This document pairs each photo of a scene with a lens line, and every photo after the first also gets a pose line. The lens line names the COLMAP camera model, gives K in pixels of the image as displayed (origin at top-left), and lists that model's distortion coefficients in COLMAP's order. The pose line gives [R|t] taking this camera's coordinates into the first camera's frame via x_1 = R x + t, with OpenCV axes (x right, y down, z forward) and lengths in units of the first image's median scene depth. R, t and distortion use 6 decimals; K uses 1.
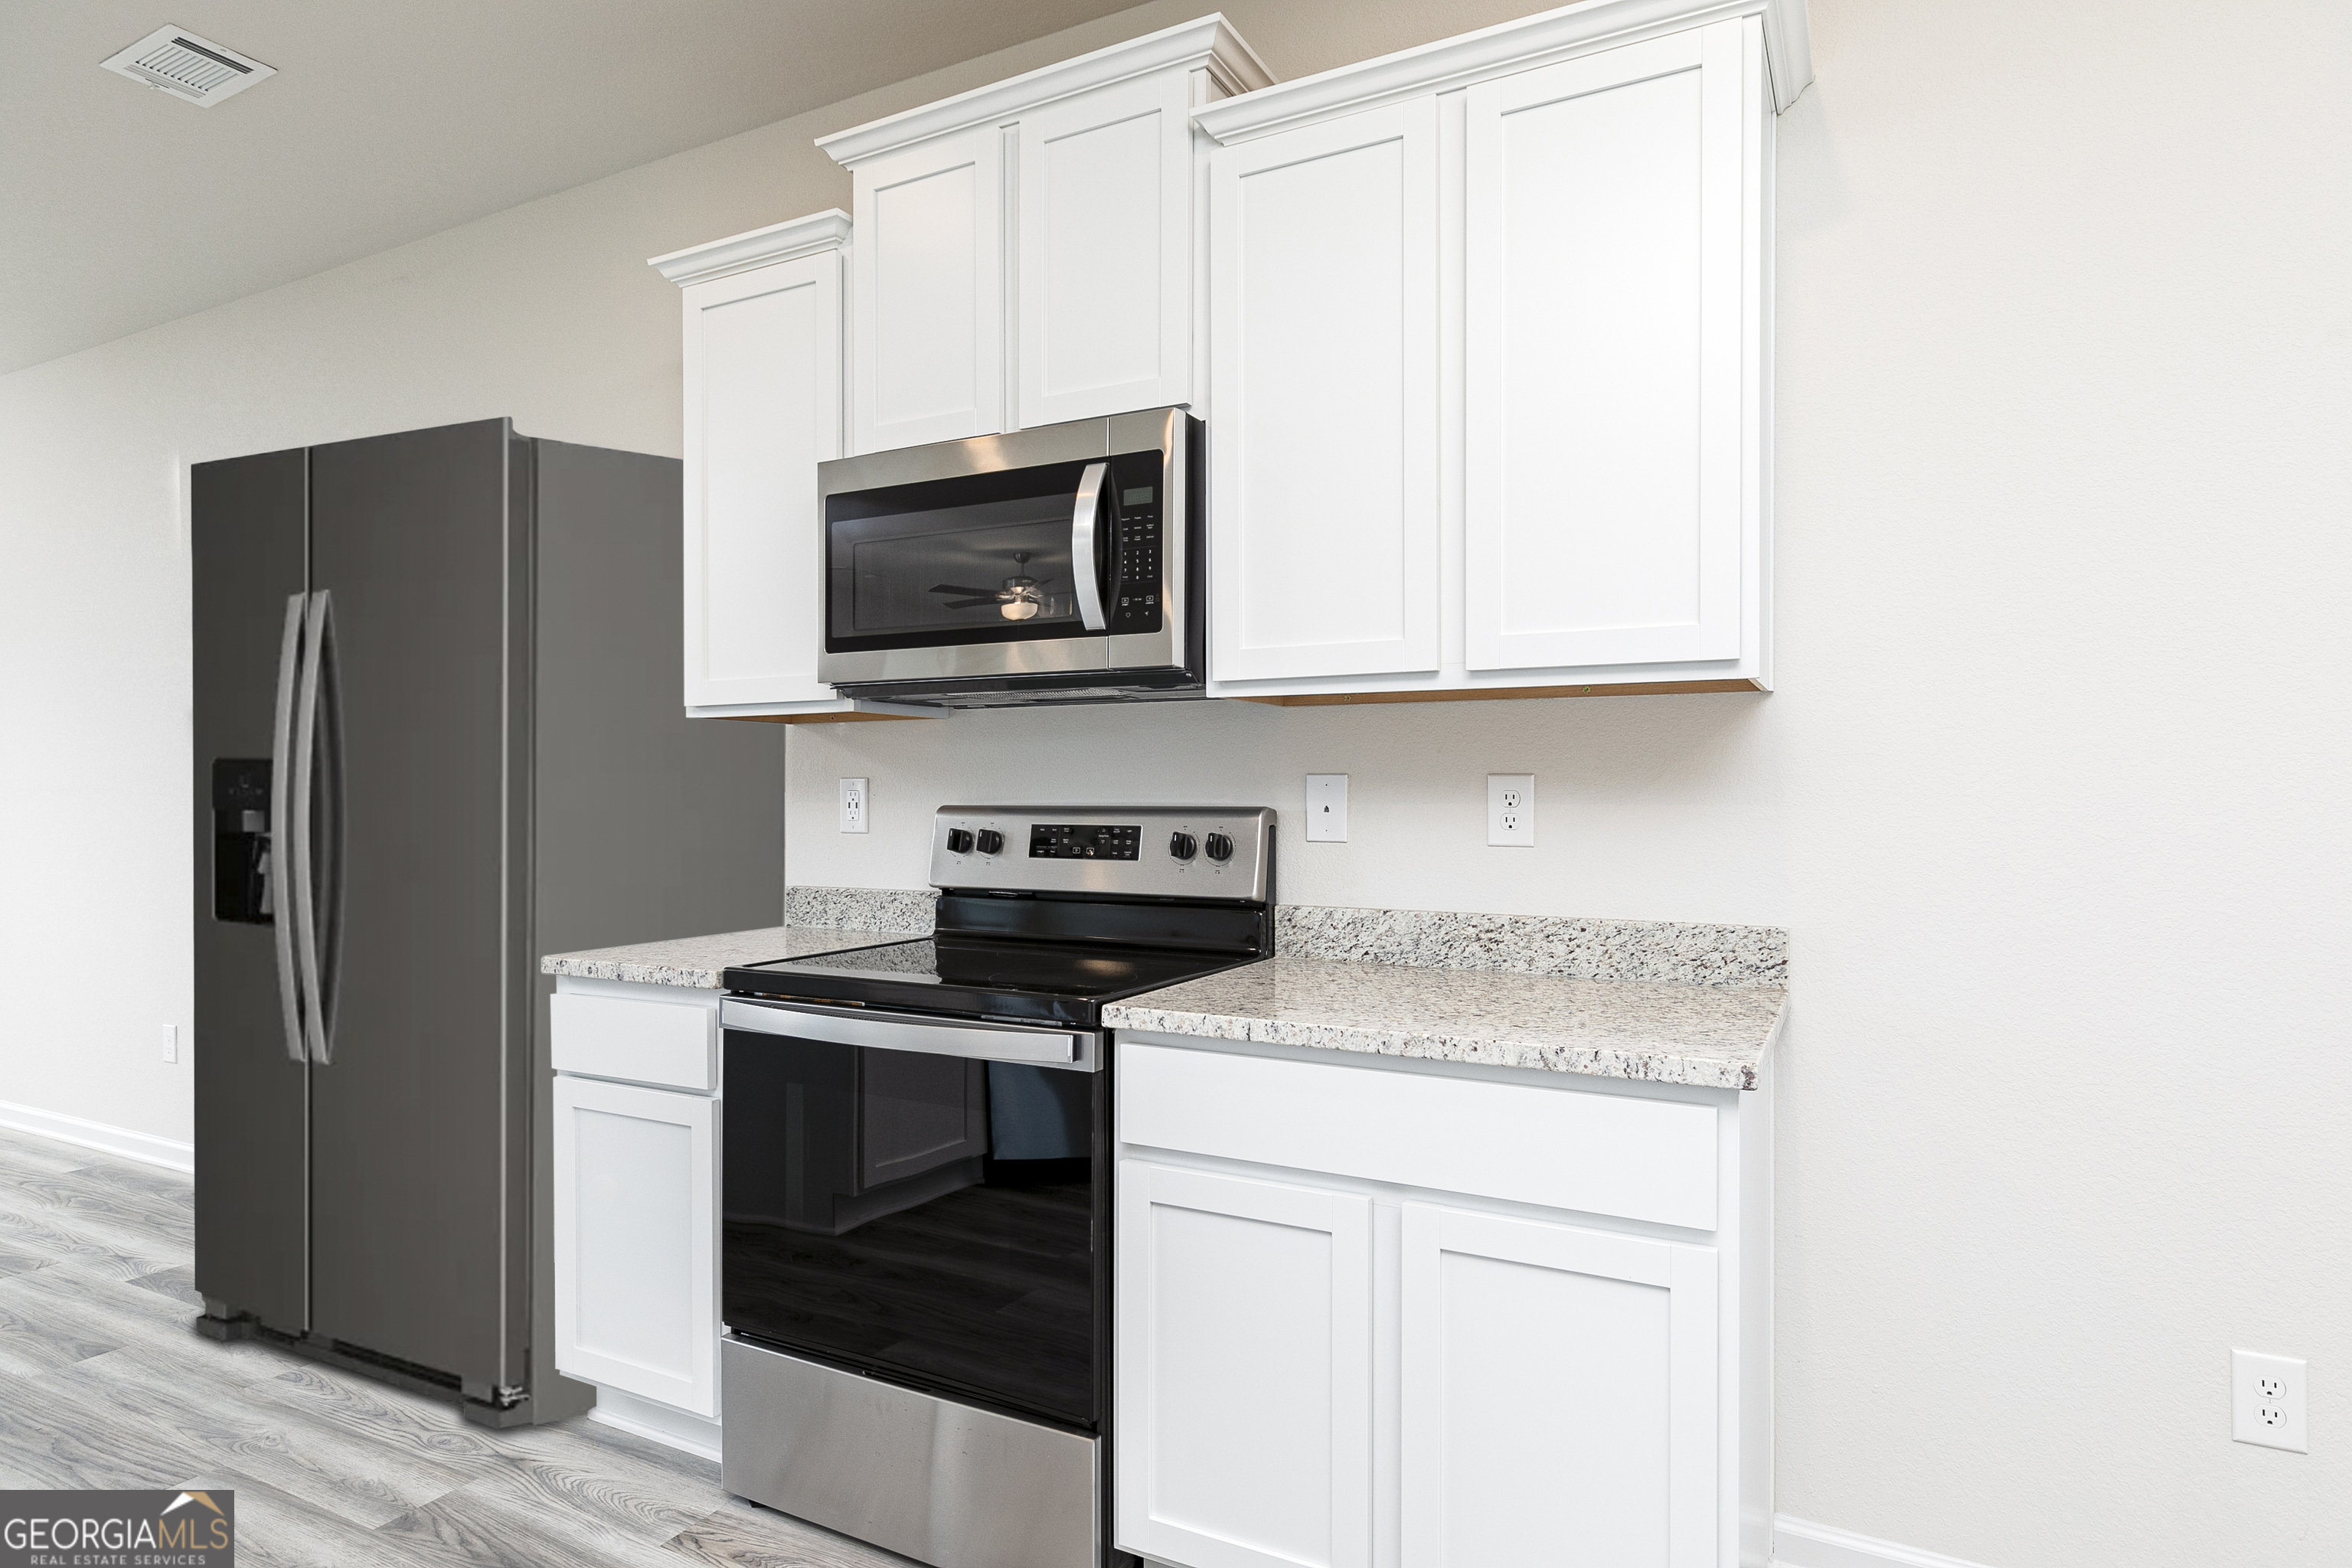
lens RADIAL K [[1341.9, 0, 1176.0], [0, 1341.9, 784.0], [0, 0, 1]] dist [0.005599, 0.001627]
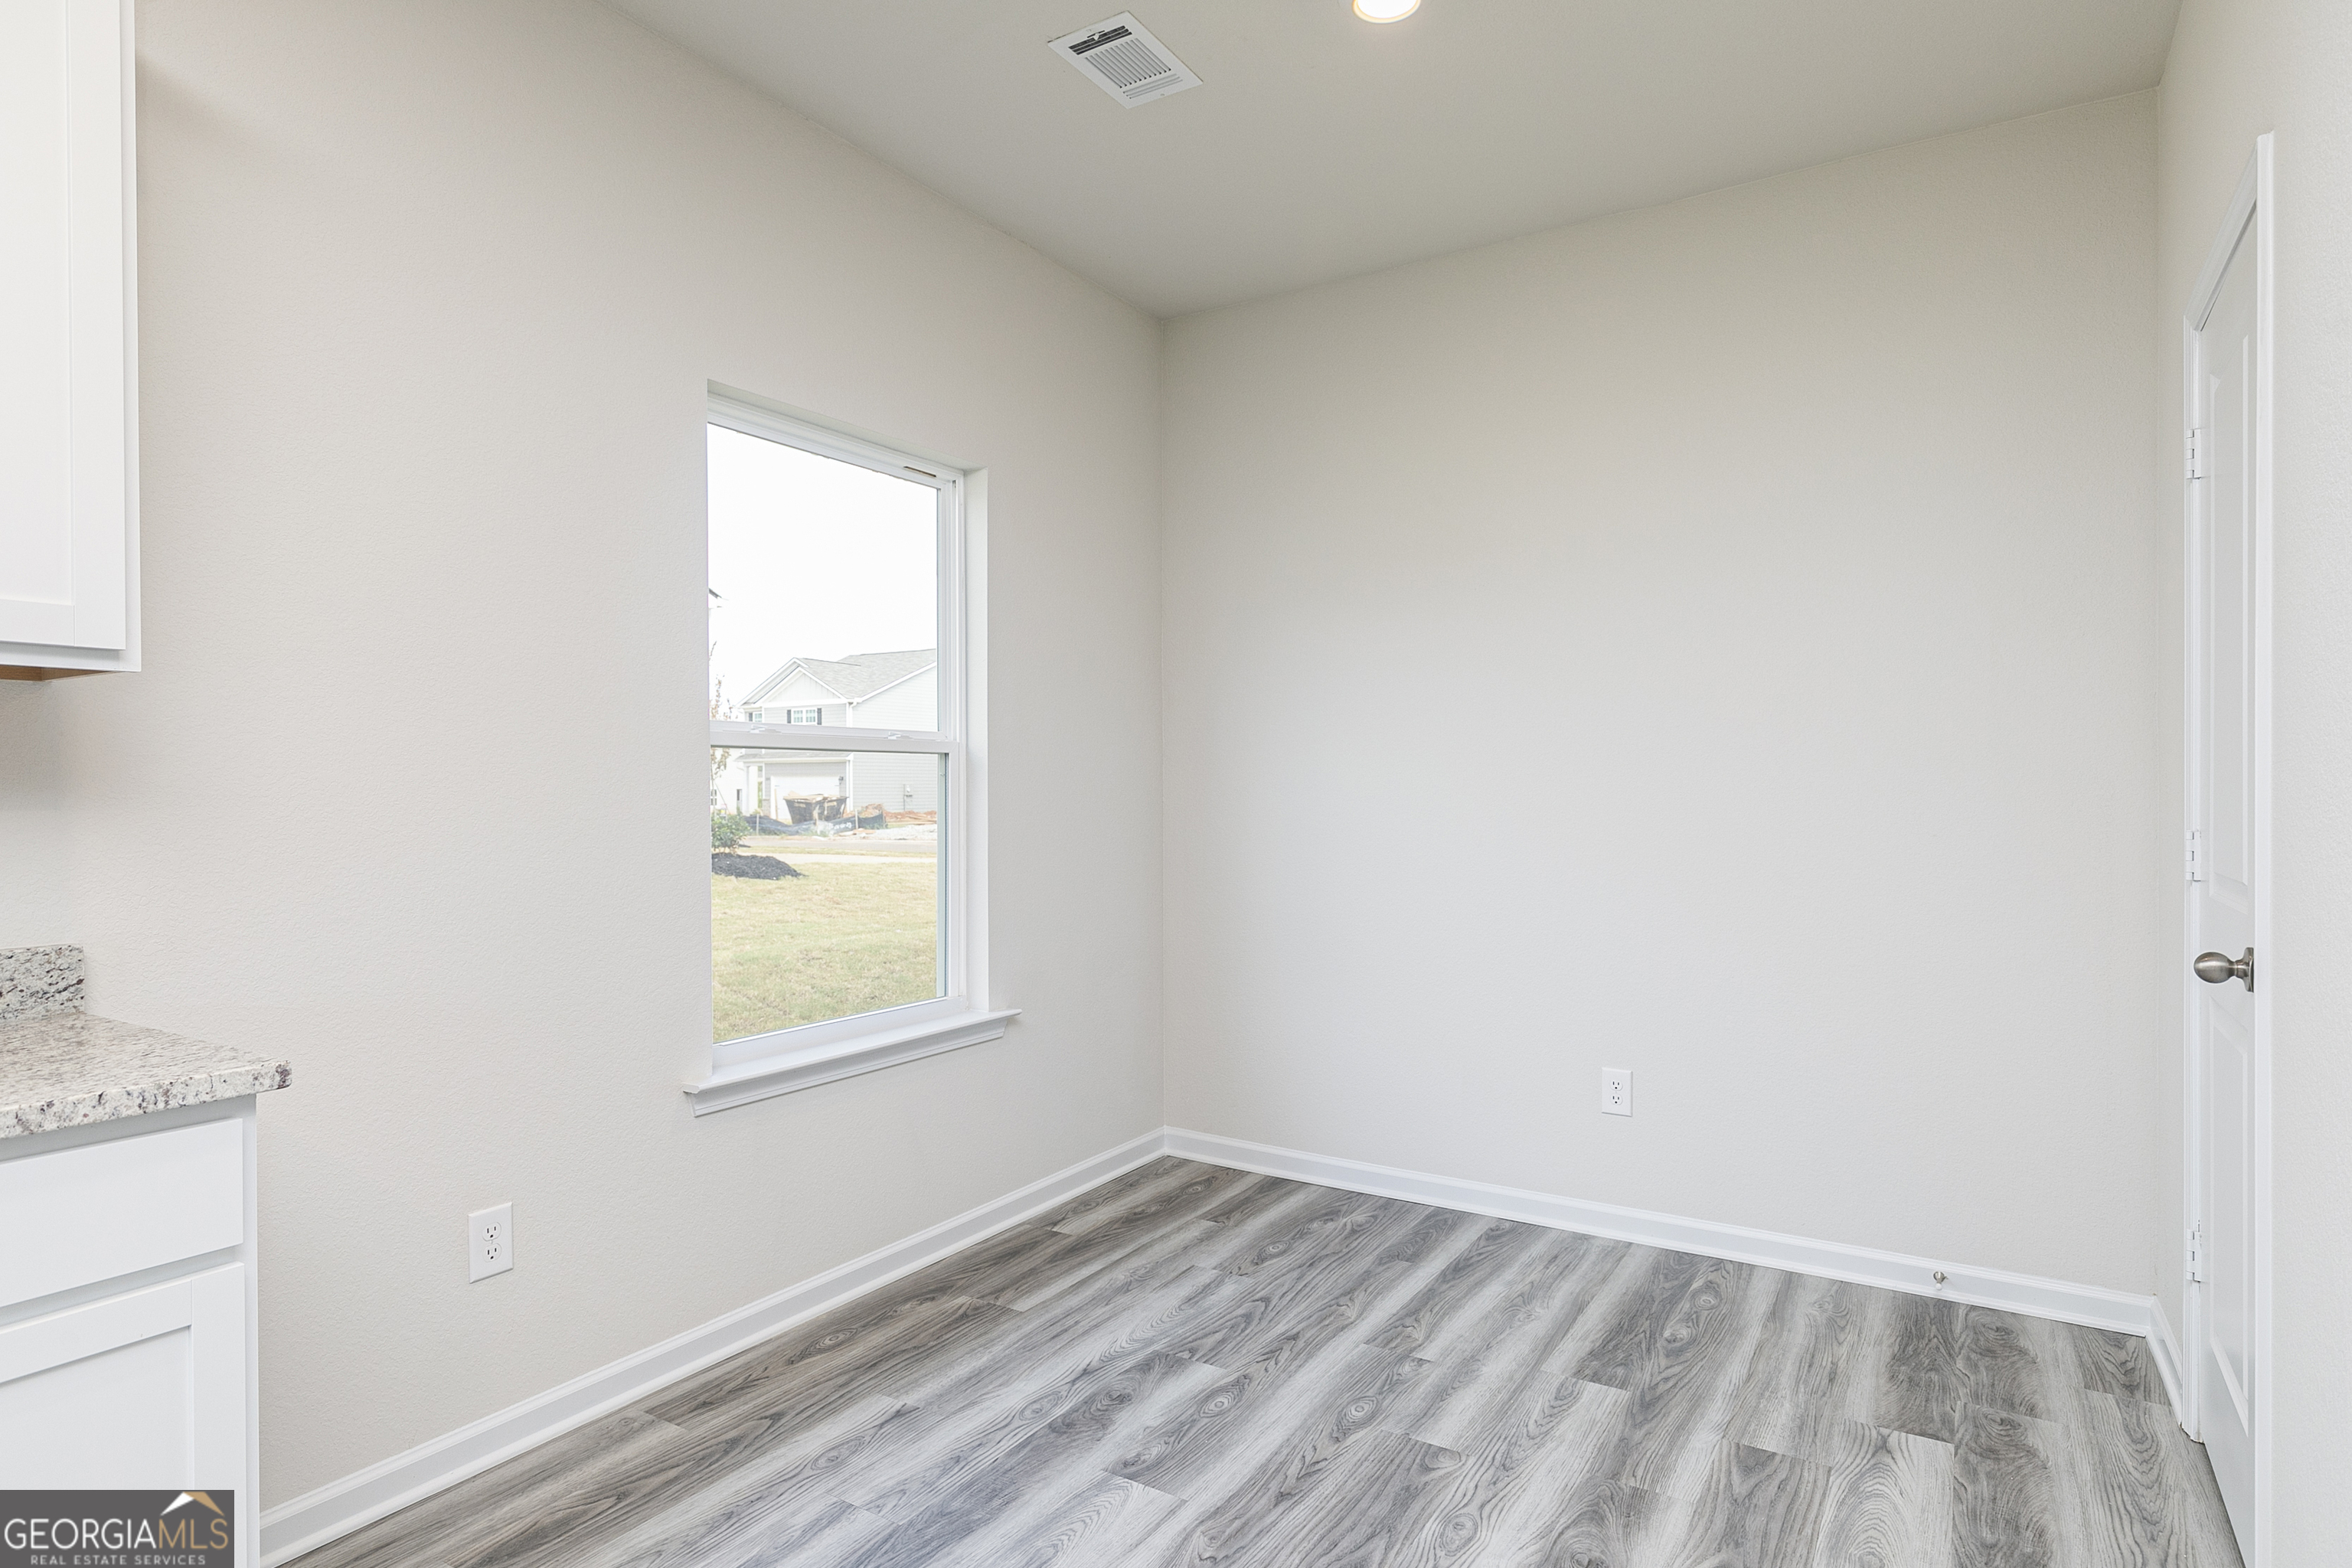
lens RADIAL K [[1275.9, 0, 1176.0], [0, 1275.9, 784.0], [0, 0, 1]] dist [0.003310, 0.000598]
pose [[0.060480, 0.001109, 0.998169, -0.353378], [0.004551, 0.999989, -0.001387, 0.003362], [-0.998159, 0.004627, 0.060474, 0.198014]]
